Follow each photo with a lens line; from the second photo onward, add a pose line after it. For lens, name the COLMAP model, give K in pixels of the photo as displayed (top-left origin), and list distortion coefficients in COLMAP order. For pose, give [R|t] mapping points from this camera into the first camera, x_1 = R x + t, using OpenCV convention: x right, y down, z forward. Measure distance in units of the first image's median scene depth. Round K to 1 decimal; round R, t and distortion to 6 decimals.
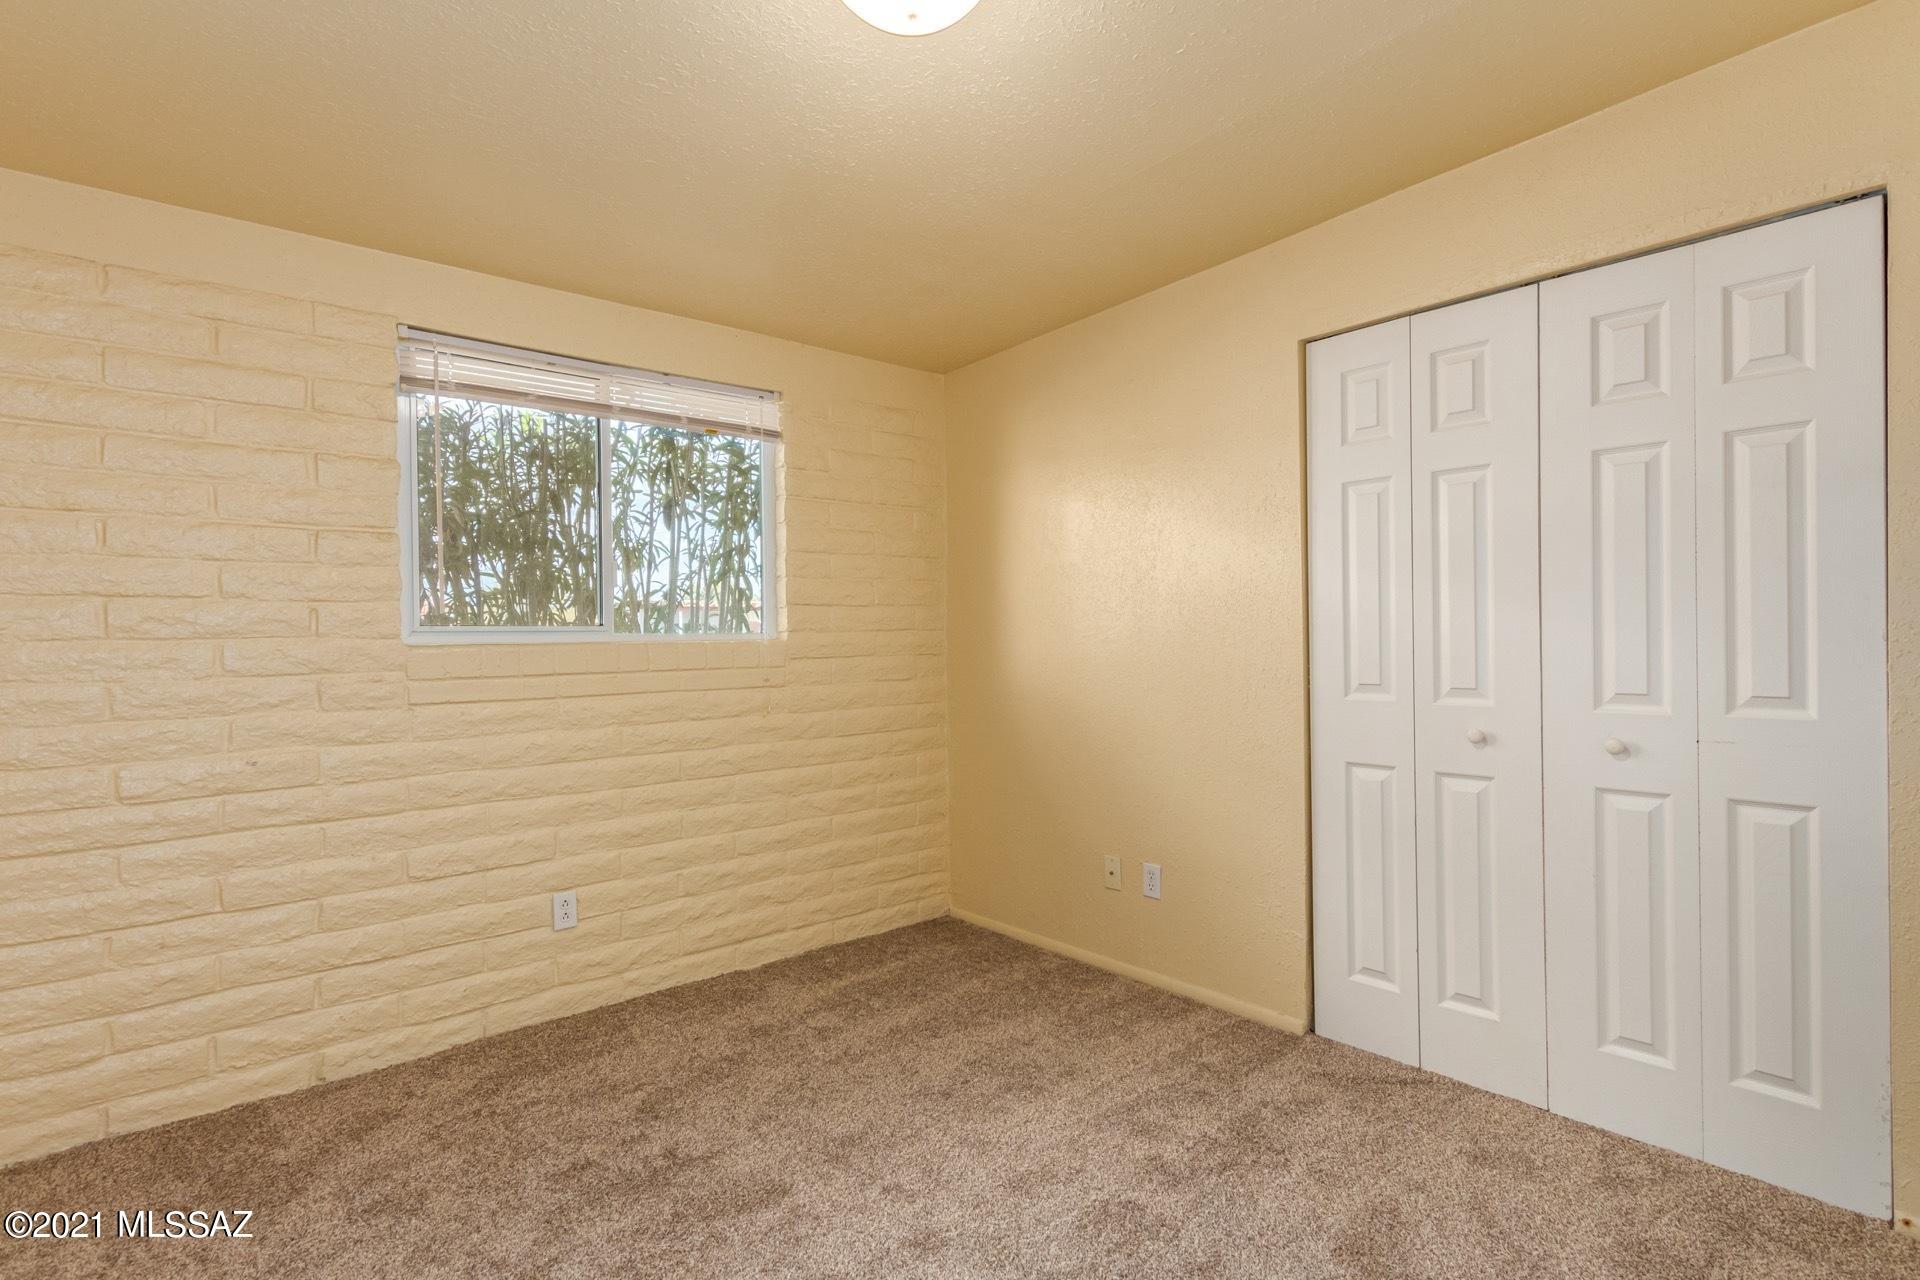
lens RADIAL K [[943.4, 0, 970.8], [0, 943.4, 644.6], [0, 0, 1]] dist [0.001767, -0.000122]
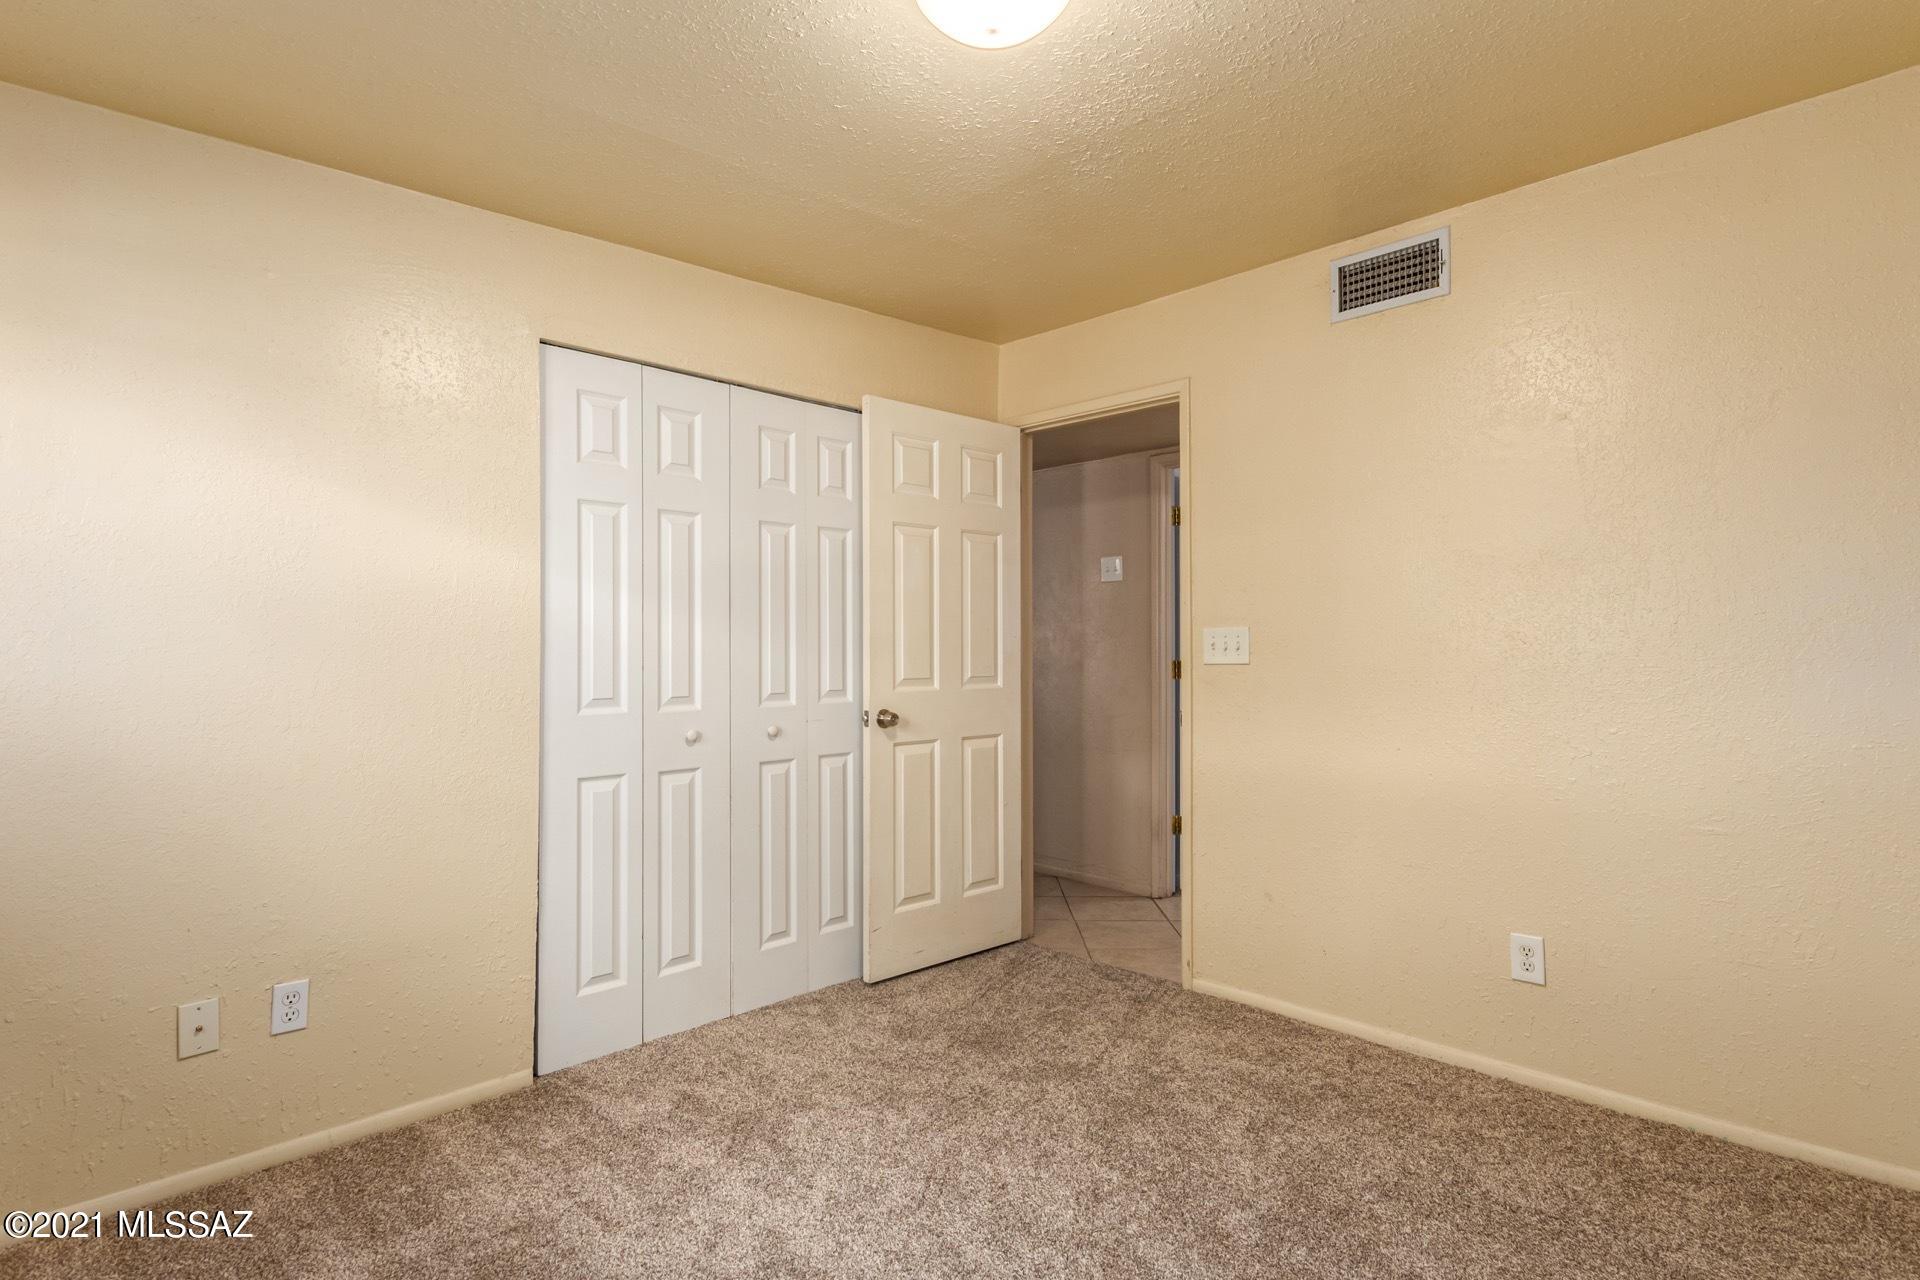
lens RADIAL K [[943.4, 0, 970.8], [0, 943.4, 644.6], [0, 0, 1]] dist [0.001767, -0.000122]
pose [[-0.069661, 0.017899, 0.997410, -0.676272], [0.005363, 0.999831, -0.017568, 0.003204], [-0.997556, 0.004125, -0.069745, 0.708122]]
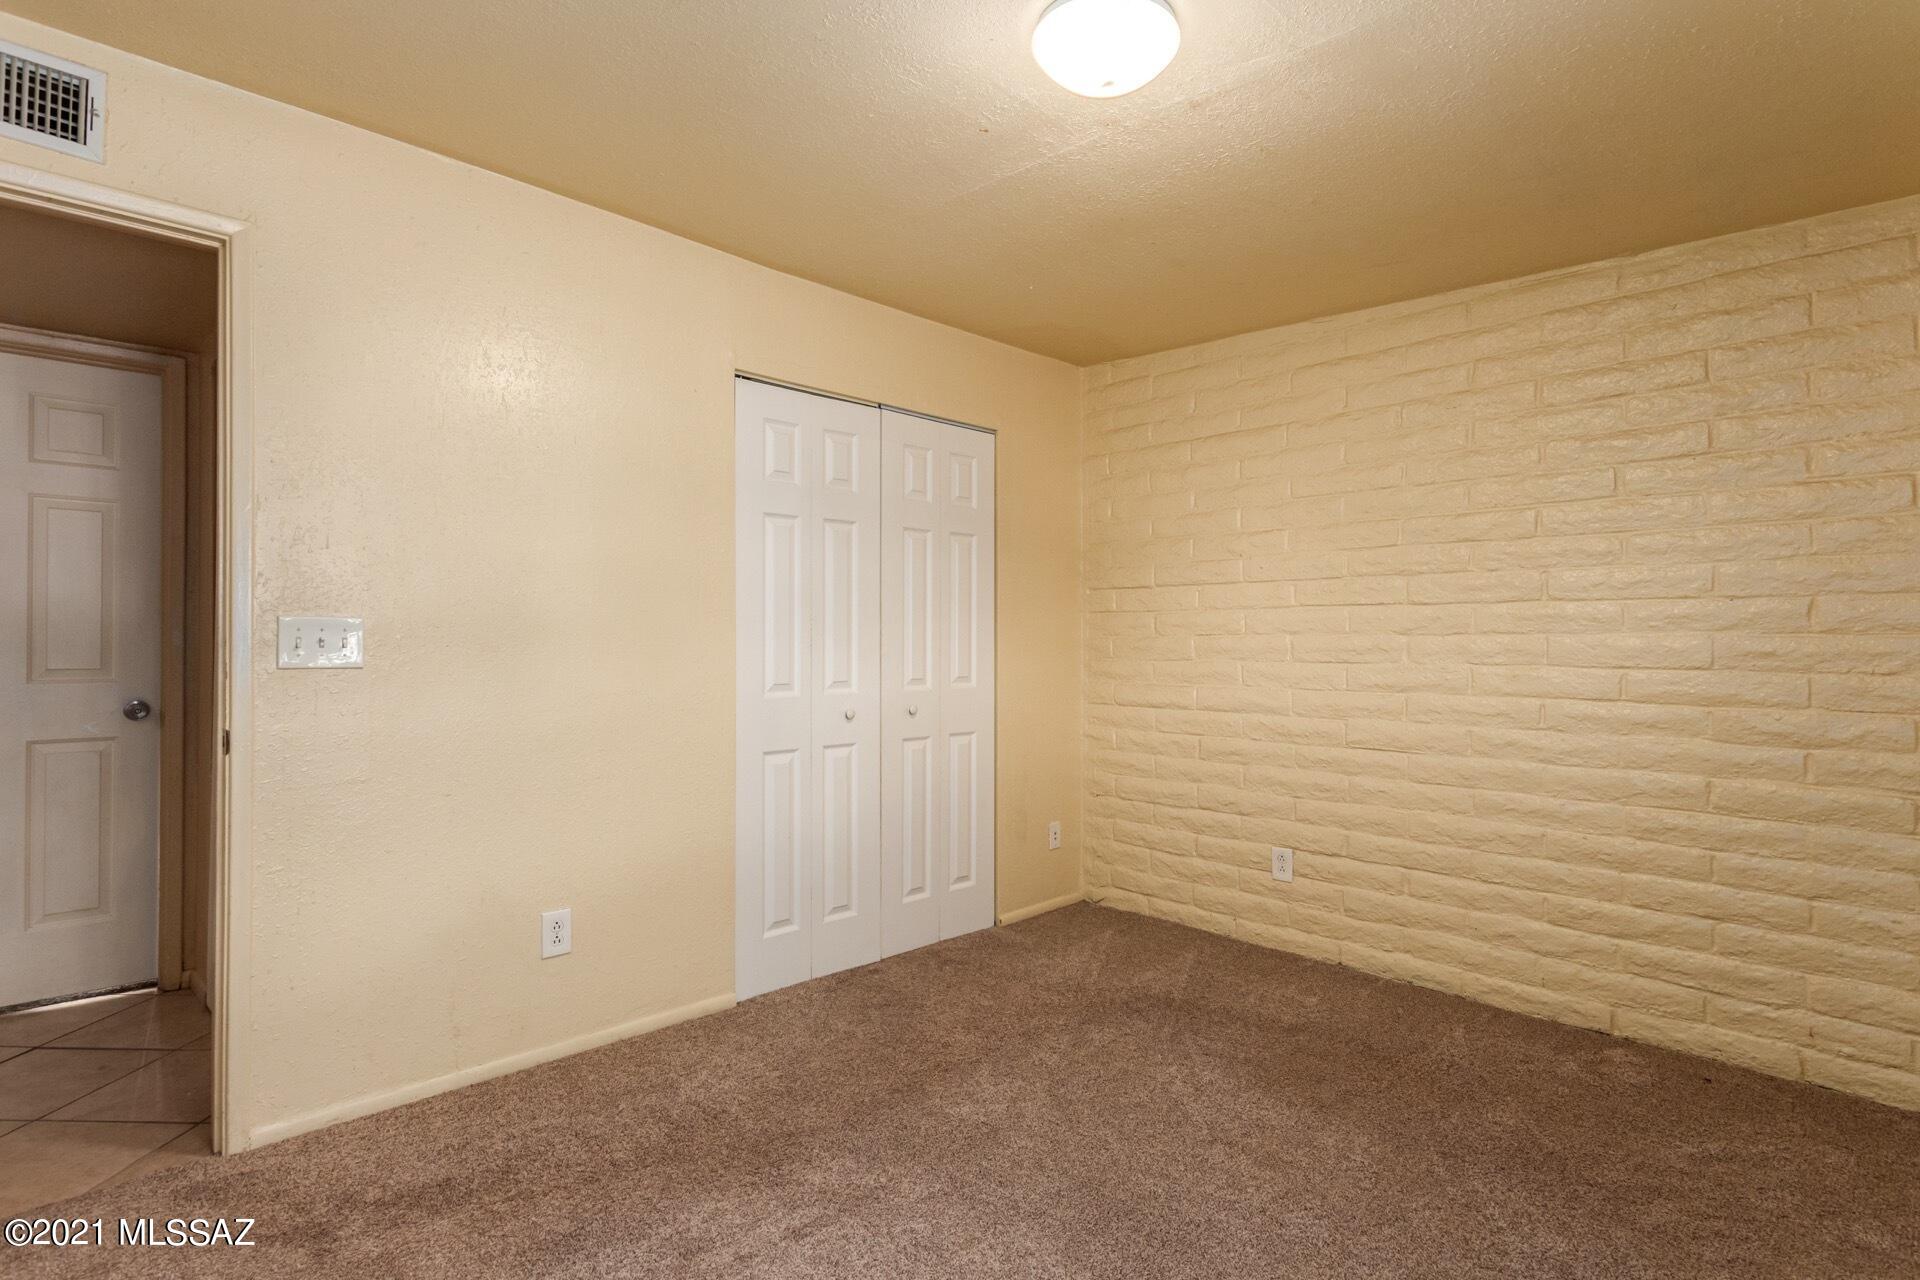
lens RADIAL K [[943.4, 0, 970.8], [0, 943.4, 644.6], [0, 0, 1]] dist [0.001767, -0.000122]
pose [[-0.077349, 0.009701, 0.996957, -0.840158], [-0.001789, 0.999950, -0.009869, 0.006138], [-0.997002, -0.002547, -0.077328, 0.906186]]
